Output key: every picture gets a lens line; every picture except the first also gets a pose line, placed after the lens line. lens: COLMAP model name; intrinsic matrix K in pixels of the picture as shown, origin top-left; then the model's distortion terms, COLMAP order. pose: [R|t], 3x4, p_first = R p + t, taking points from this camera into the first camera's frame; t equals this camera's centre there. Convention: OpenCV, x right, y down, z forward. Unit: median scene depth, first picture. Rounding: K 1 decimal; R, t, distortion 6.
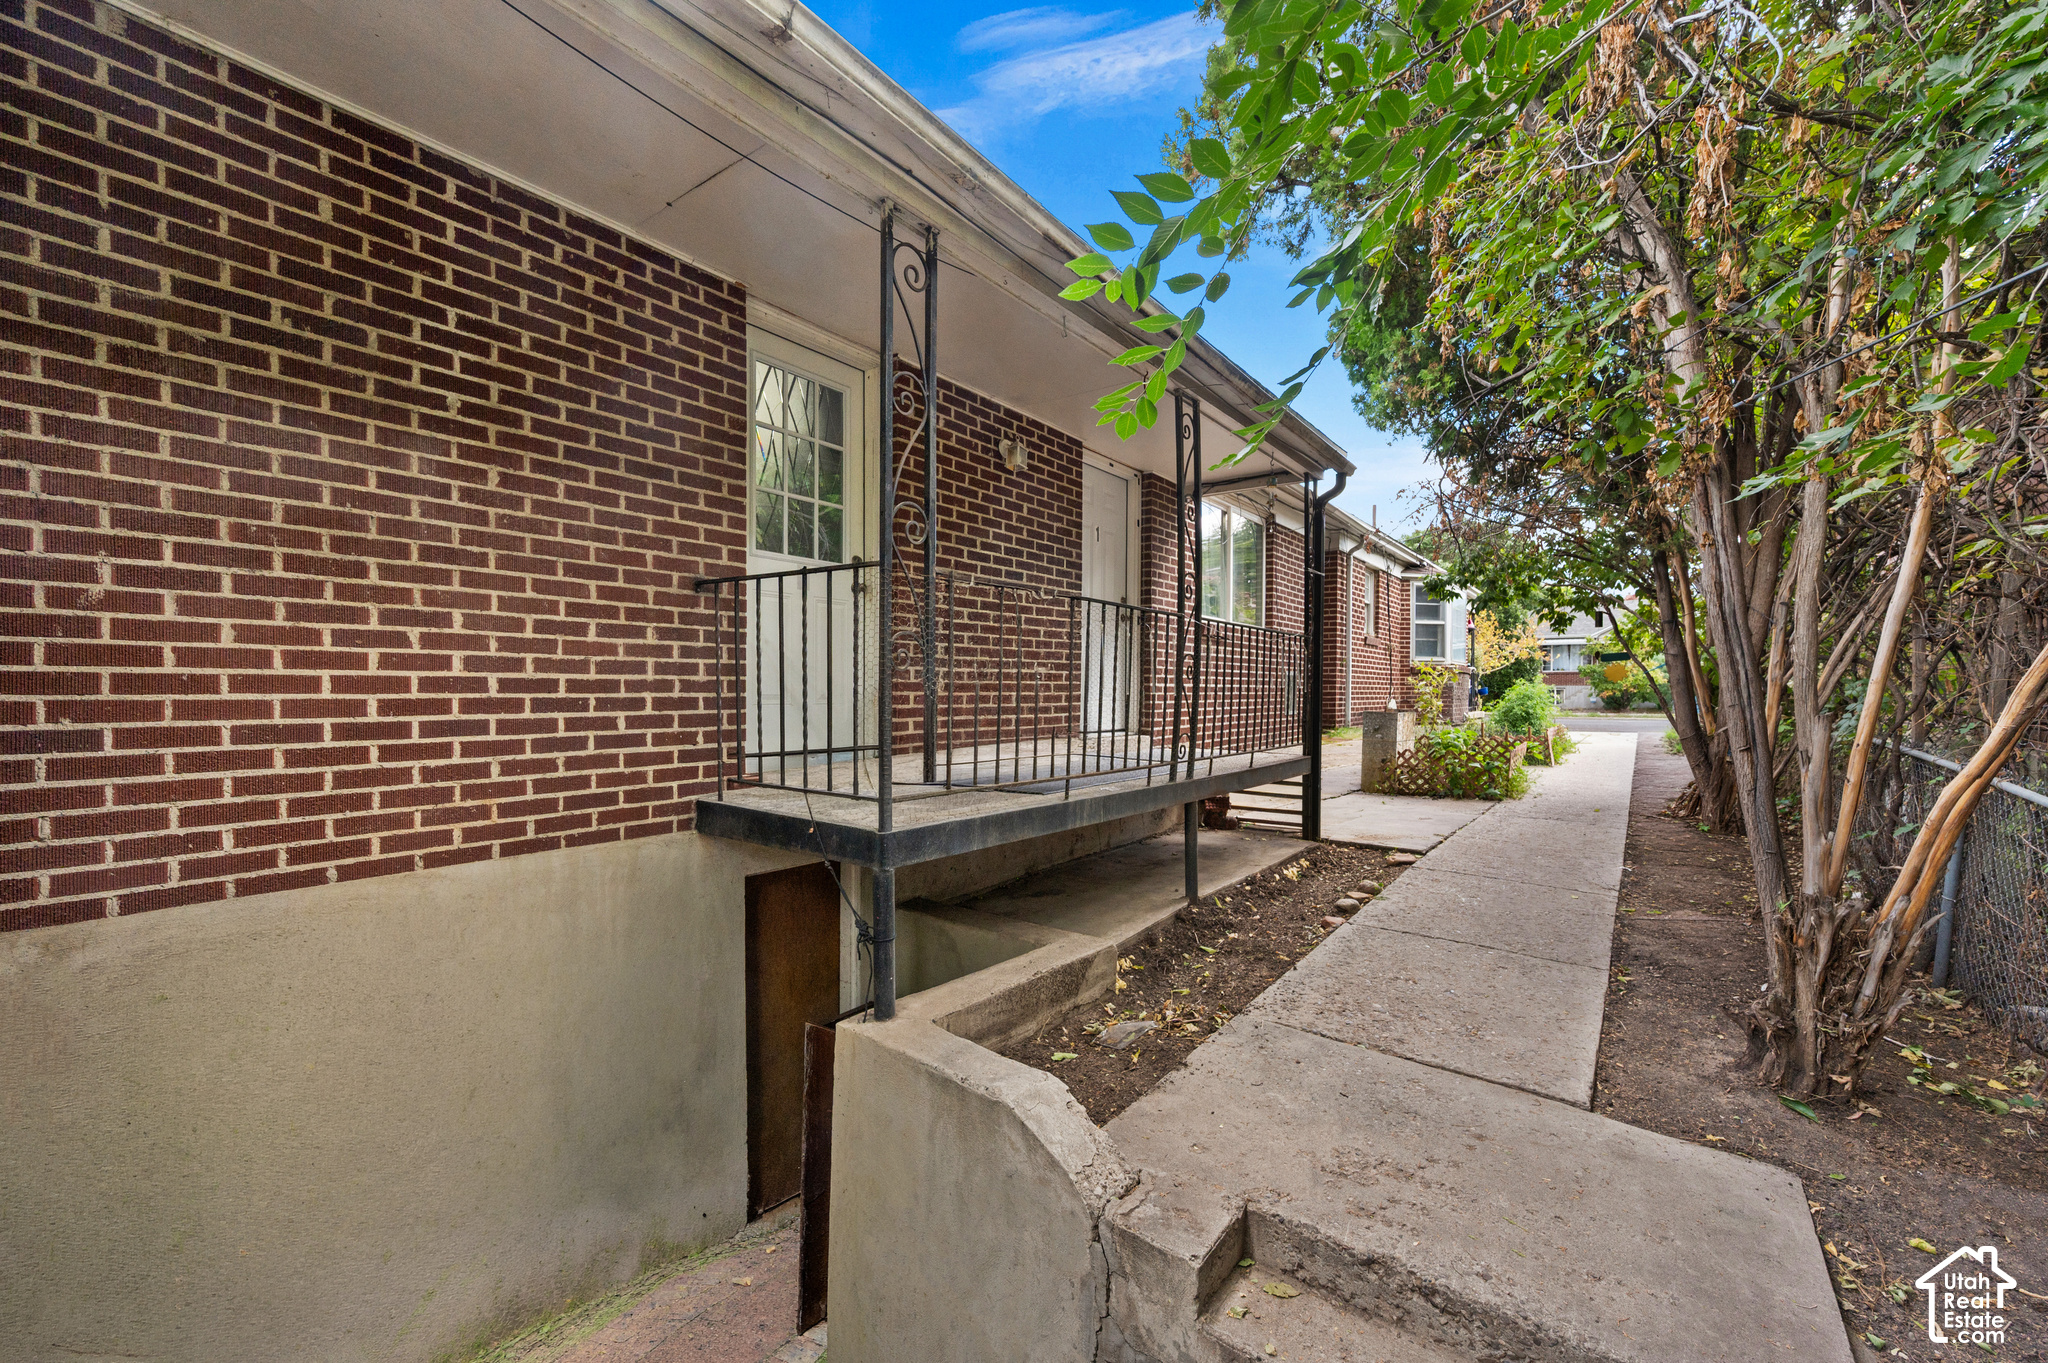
lens RADIAL K [[824.1, 0, 1021.2], [0, 824.1, 689.5], [0, 0, 1]] dist [0.003842, 0.000151]
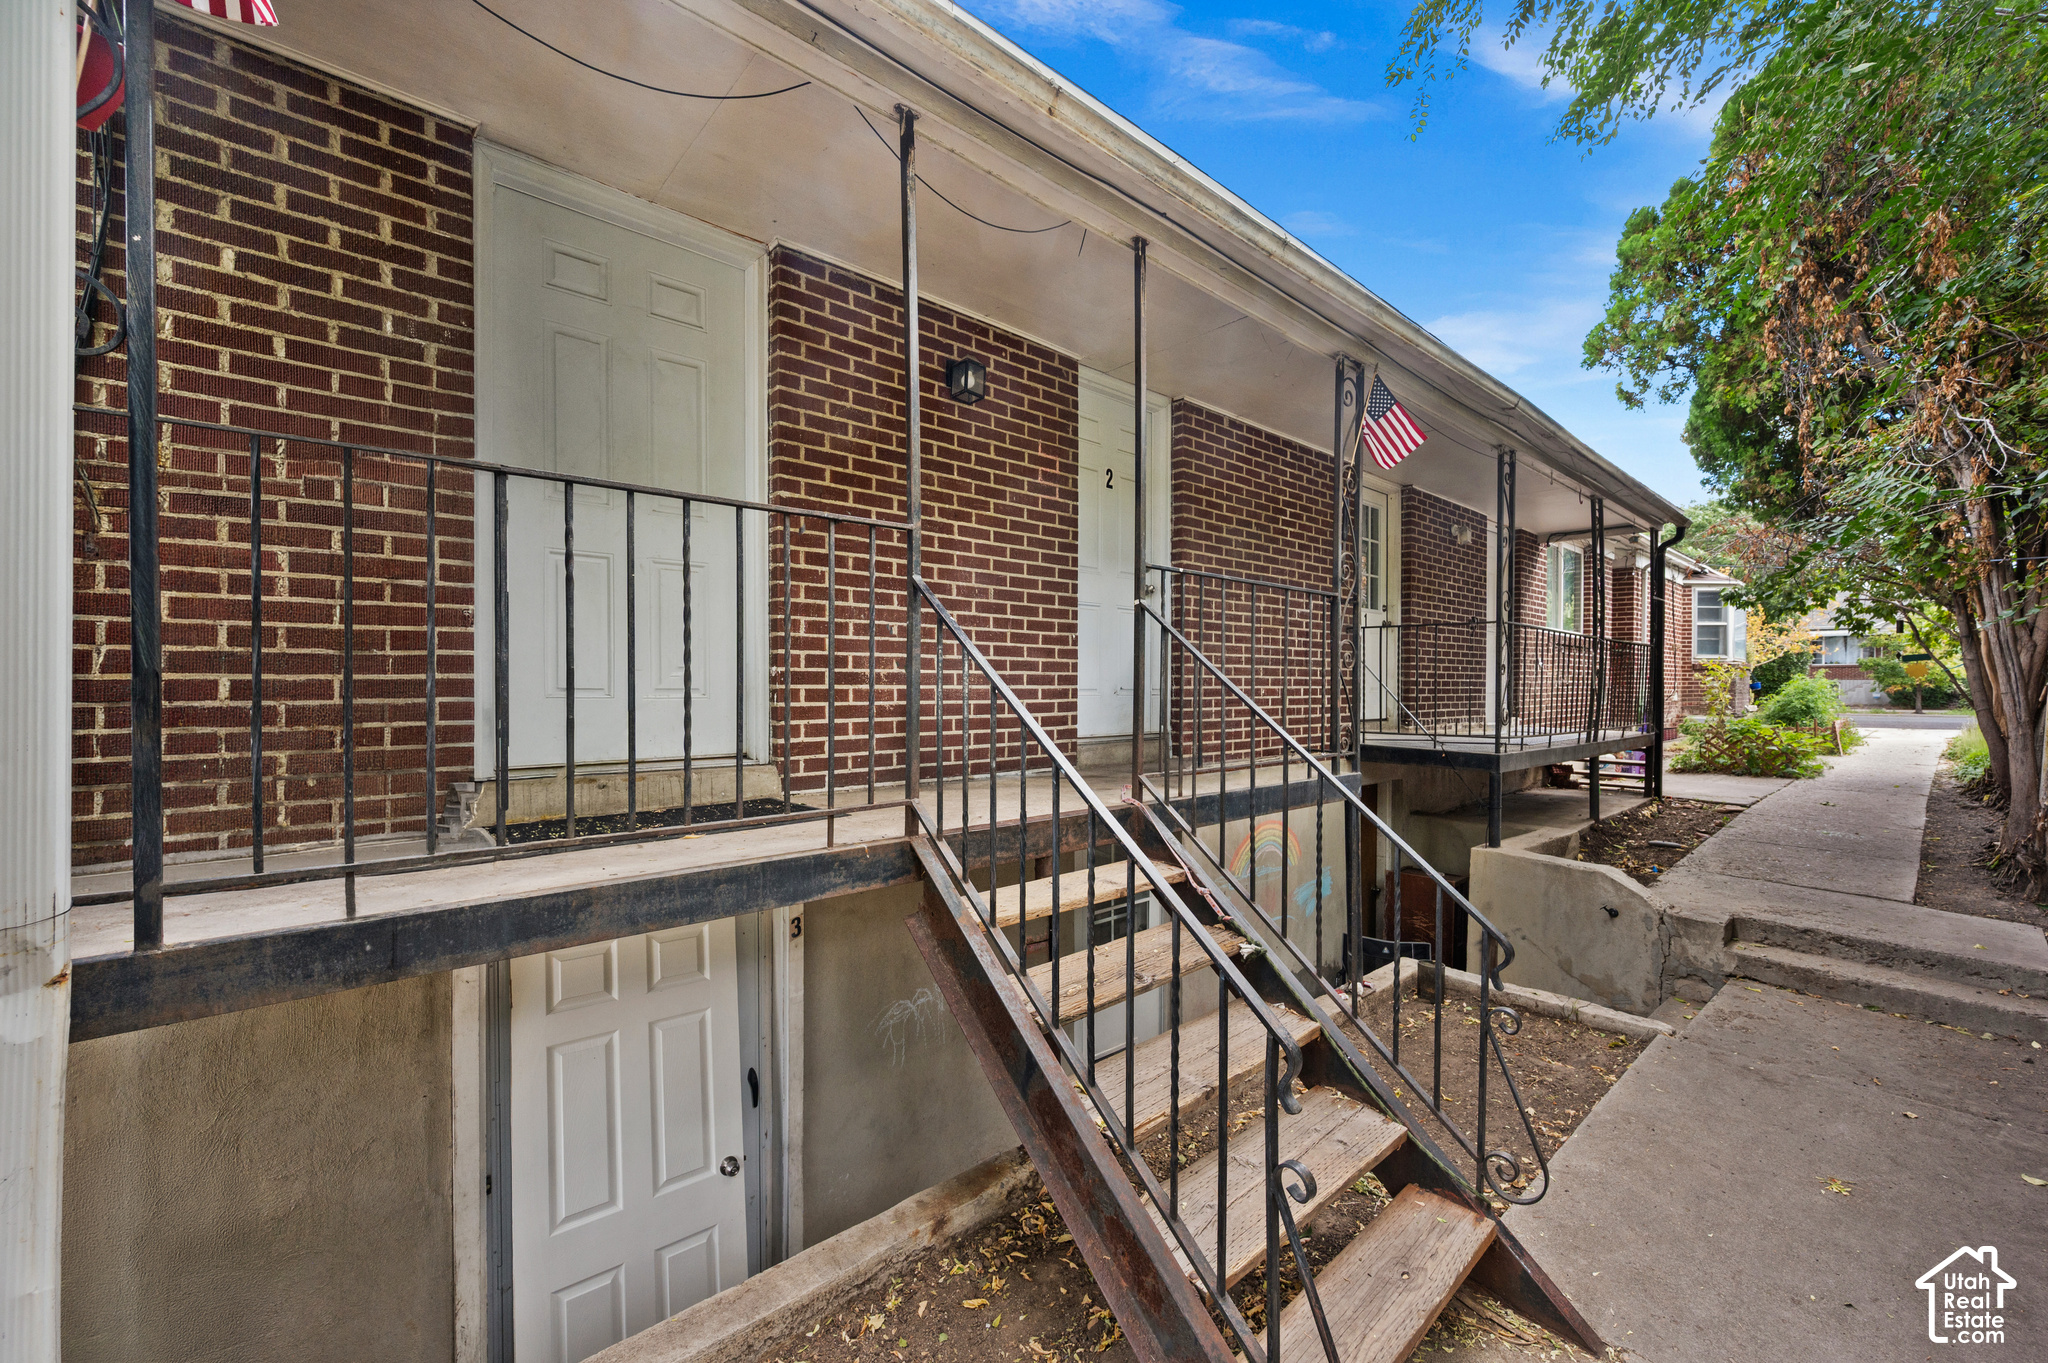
lens RADIAL K [[824.1, 0, 1025.7], [0, 824.1, 678.0], [0, 0, 1]] dist [0.003842, 0.000151]
pose [[0.982127, 0.001712, -0.188210, -0.278908], [-0.002590, 0.999987, -0.004421, -0.001052], [0.188200, 0.004830, 0.982119, -0.366243]]
